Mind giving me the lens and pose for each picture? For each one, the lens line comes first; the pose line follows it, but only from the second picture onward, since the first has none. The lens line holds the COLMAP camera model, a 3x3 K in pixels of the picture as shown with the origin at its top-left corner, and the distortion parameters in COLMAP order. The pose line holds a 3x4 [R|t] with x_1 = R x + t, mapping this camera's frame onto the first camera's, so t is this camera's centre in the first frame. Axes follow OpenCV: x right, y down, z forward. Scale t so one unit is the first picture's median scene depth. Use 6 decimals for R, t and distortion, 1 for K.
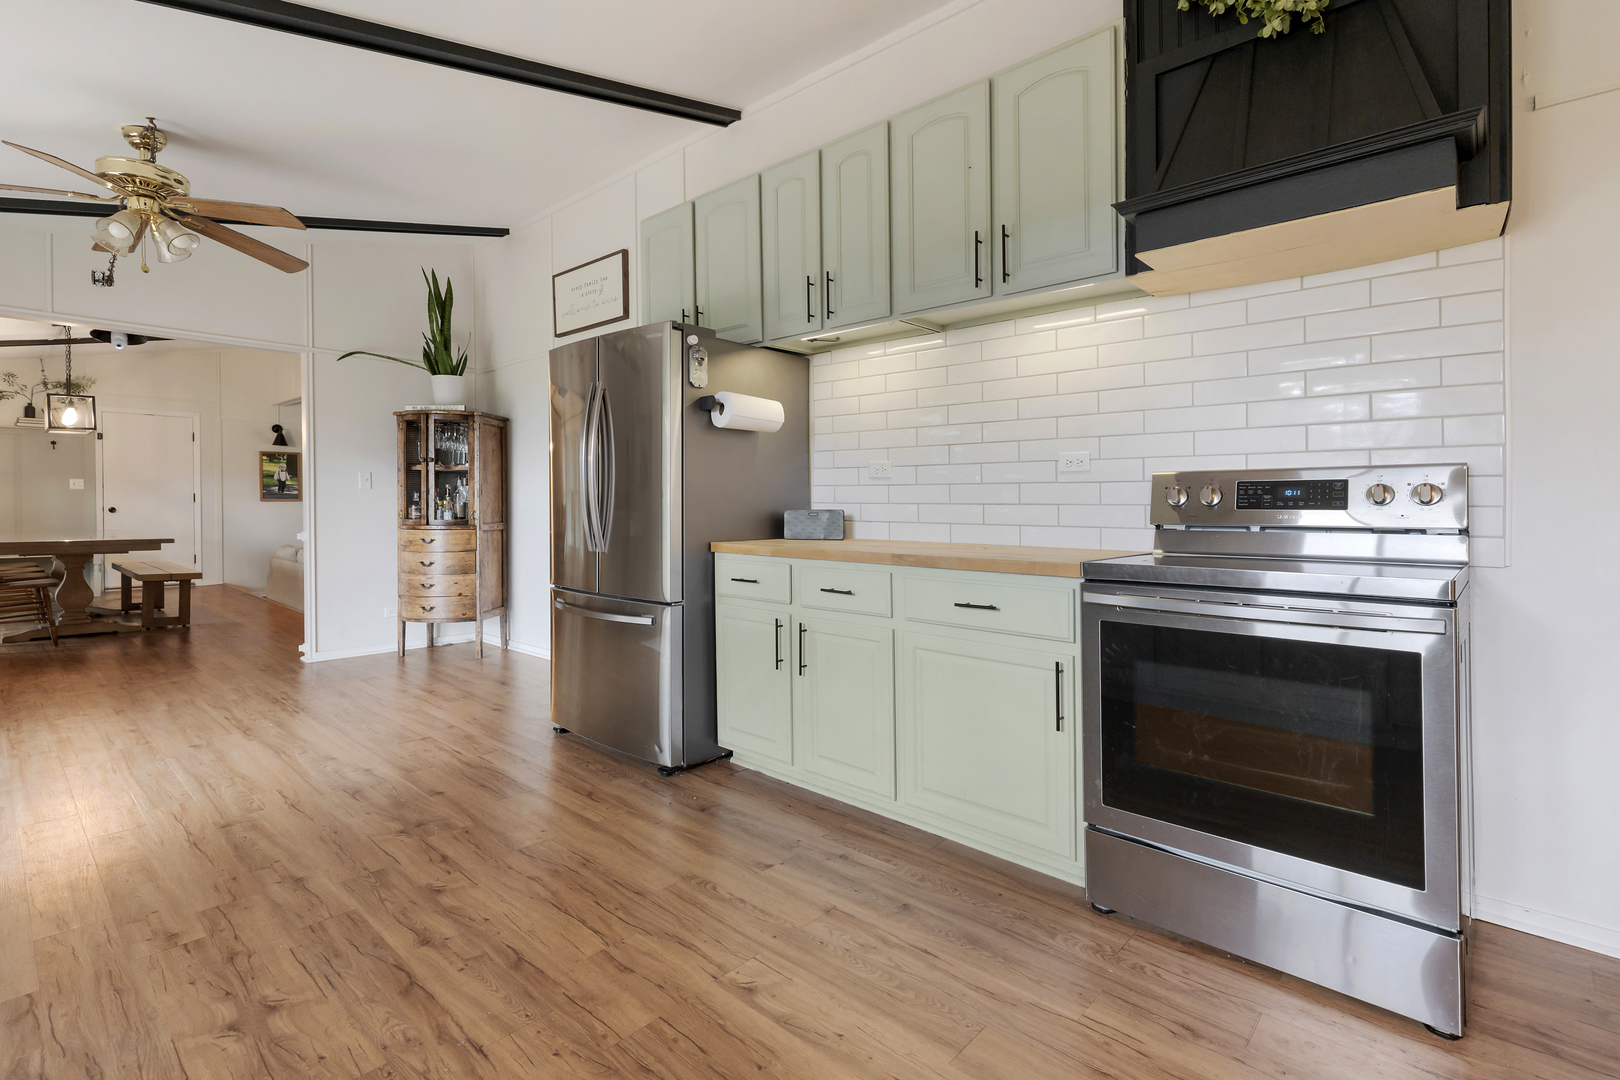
lens RADIAL K [[737.1, 0, 808.0], [0, 737.1, 502.9], [0, 0, 1]] dist [0.005669, 0.000641]
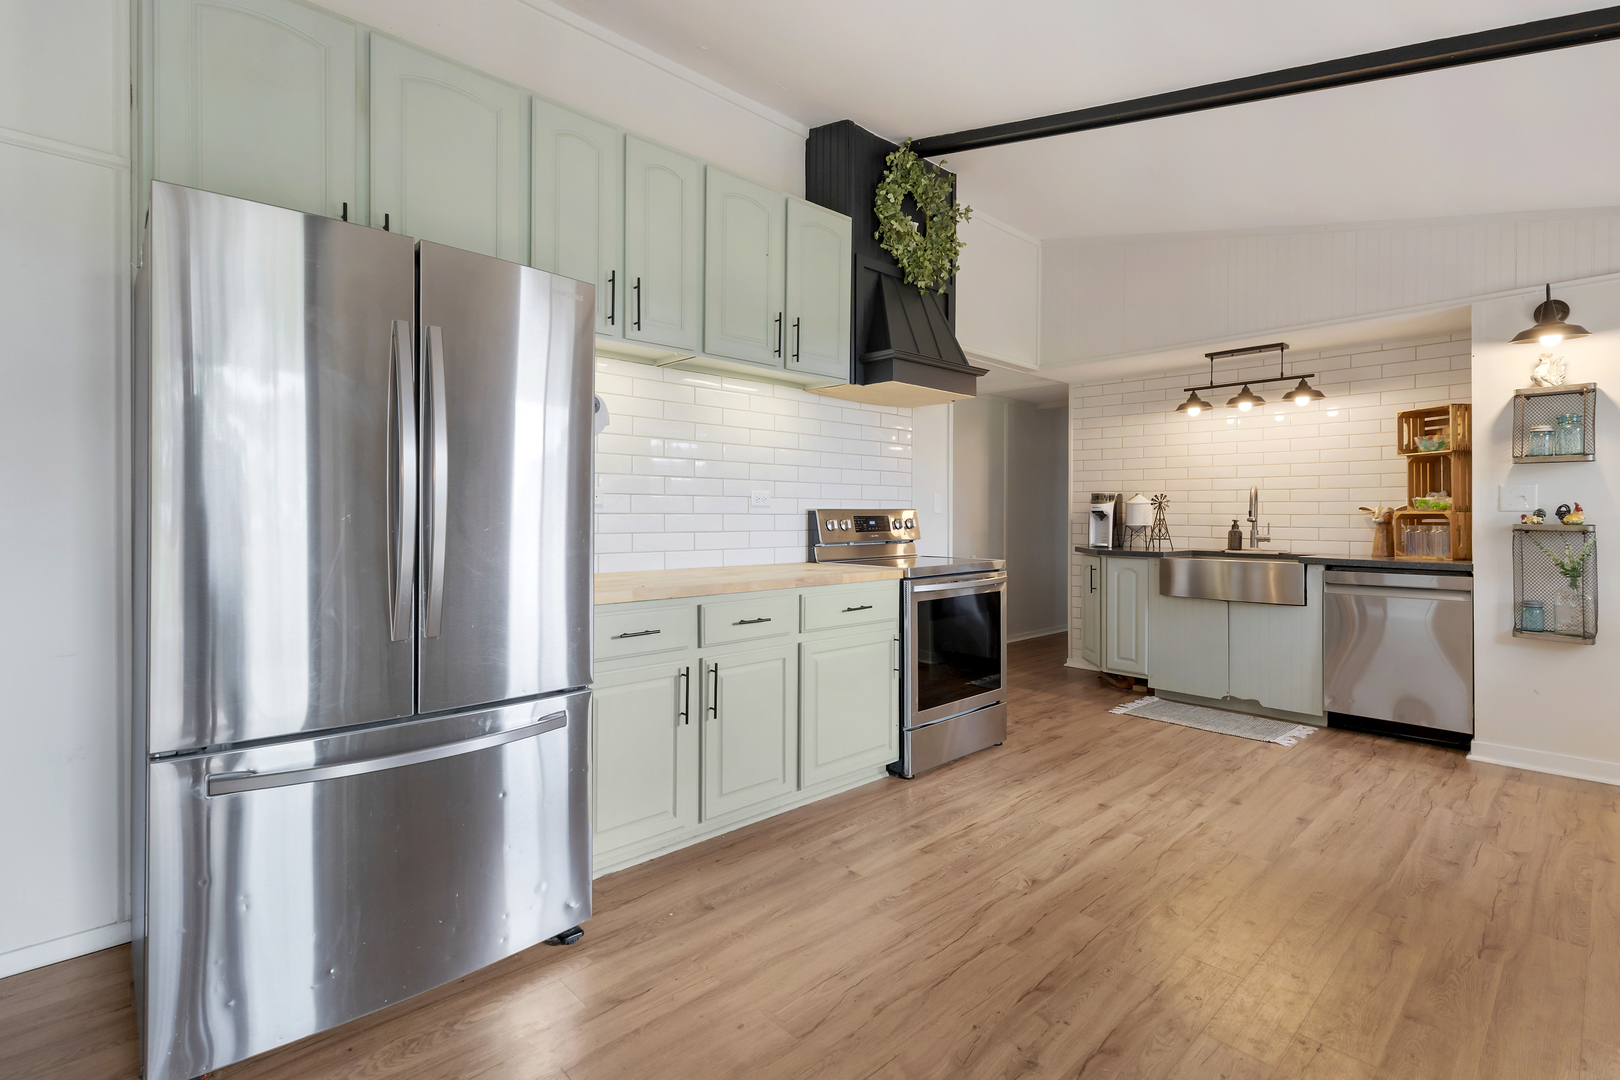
lens RADIAL K [[737.1, 0, 808.0], [0, 737.1, 502.9], [0, 0, 1]] dist [0.005669, 0.000641]
pose [[0.103188, 0.014980, 0.994549, -1.302559], [-0.000390, 0.999887, -0.015020, -0.038926], [-0.994662, 0.001162, 0.103182, 1.082784]]
